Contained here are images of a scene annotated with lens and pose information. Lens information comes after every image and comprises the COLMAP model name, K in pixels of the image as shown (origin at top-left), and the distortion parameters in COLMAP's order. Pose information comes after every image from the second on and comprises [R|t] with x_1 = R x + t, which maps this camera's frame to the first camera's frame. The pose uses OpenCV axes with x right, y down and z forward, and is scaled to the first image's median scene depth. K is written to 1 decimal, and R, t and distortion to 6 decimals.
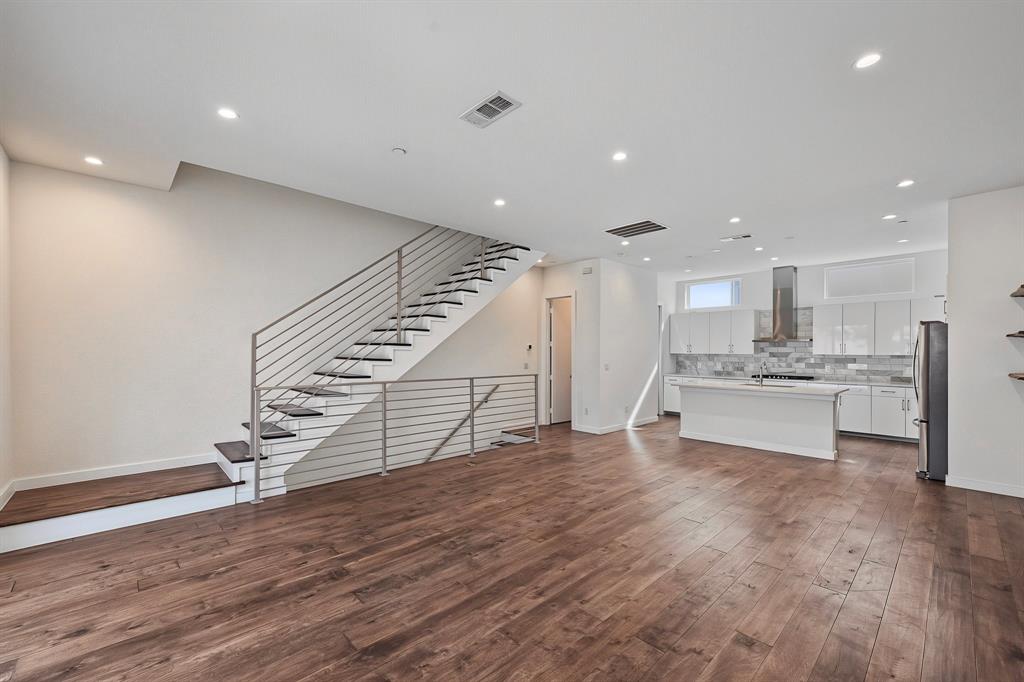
lens RADIAL K [[413.8, 0, 504.9], [0, 413.8, 349.8], [0, 0, 1]] dist [-0.000399, 0.000068]
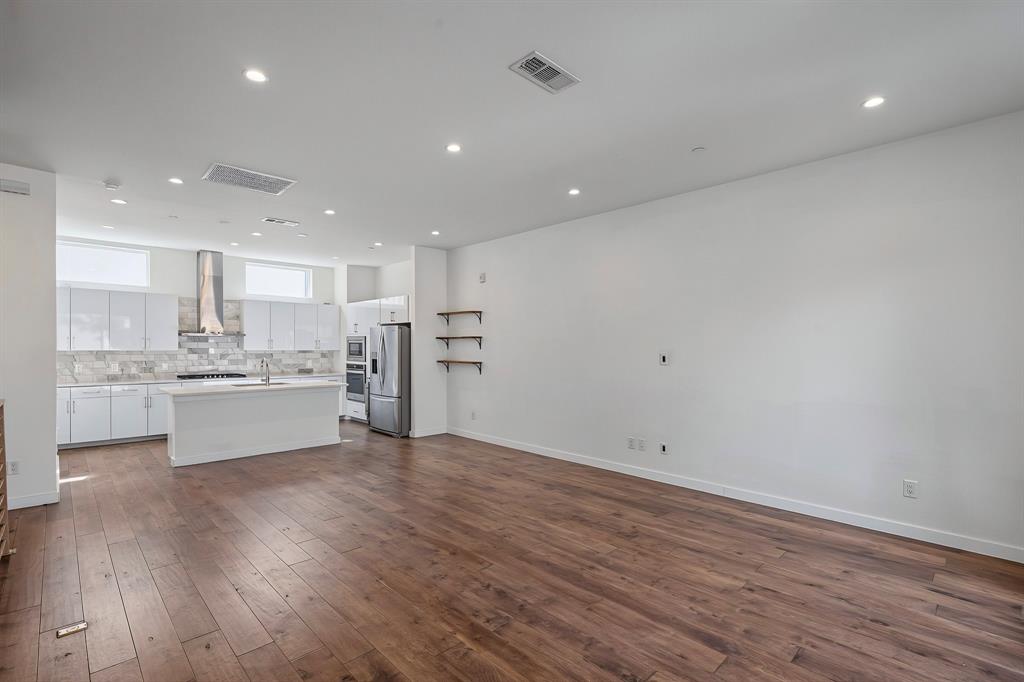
lens RADIAL K [[483.5, 0, 511.3], [0, 483.5, 356.1], [0, 0, 1]] dist [0.000429, 0.000555]
pose [[-0.019990, -0.020112, 0.999598, -0.441011], [-0.004684, 0.999789, 0.020022, -0.000448], [-0.999789, -0.004282, -0.020080, 0.460232]]
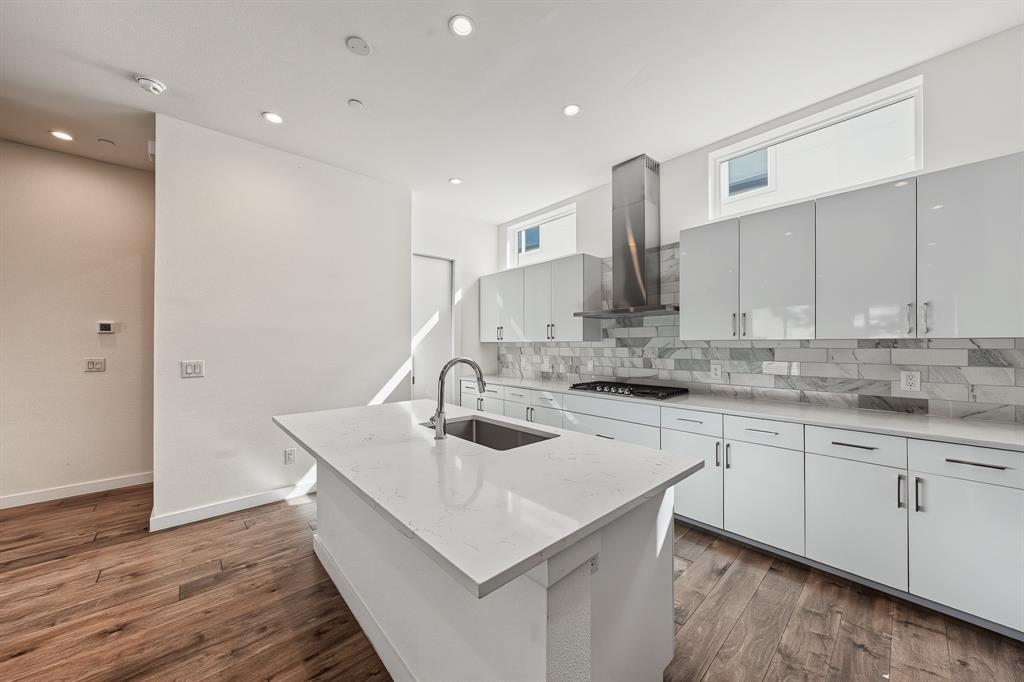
lens RADIAL K [[355.6, 0, 505.5], [0, 355.6, 342.3], [0, 0, 1]] dist [-0.007031, 0.000122]
pose [[0.999734, -0.003889, -0.022736, 0.642950], [0.003782, 0.999982, -0.004745, 0.016473], [0.022754, 0.004657, 0.999730, 0.697881]]
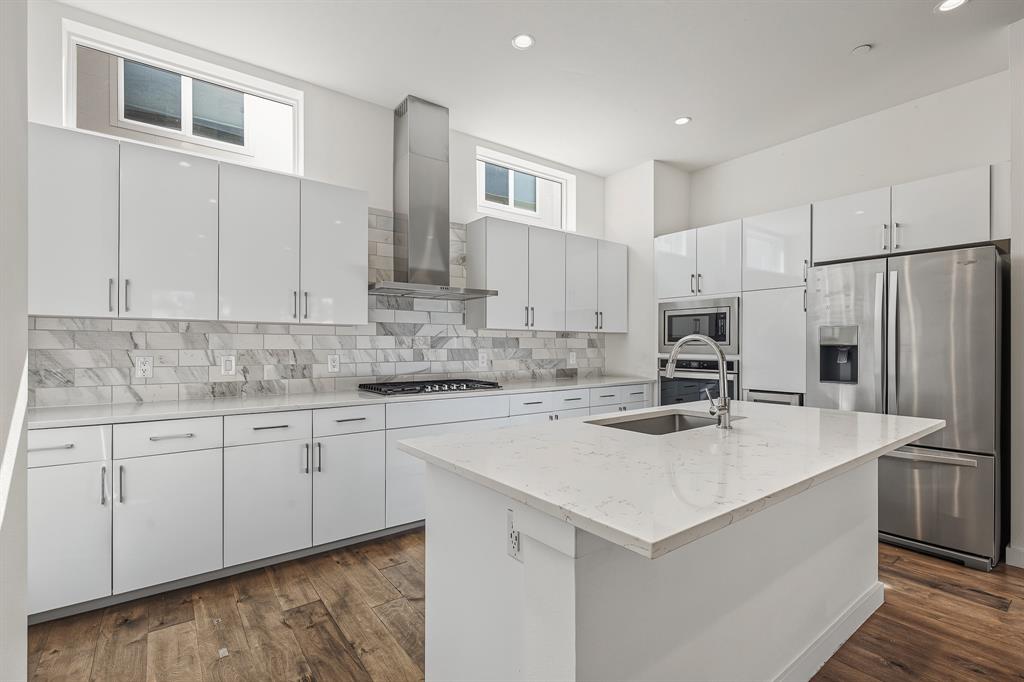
lens RADIAL K [[481.0, 0, 513.8], [0, 481.0, 349.1], [0, 0, 1]] dist [0.017907, -0.000040]
pose [[0.091624, -0.005607, 0.995778, 0.274972], [-0.002587, 0.999979, 0.005869, 0.034362], [-0.995790, -0.003114, 0.091607, 1.052481]]
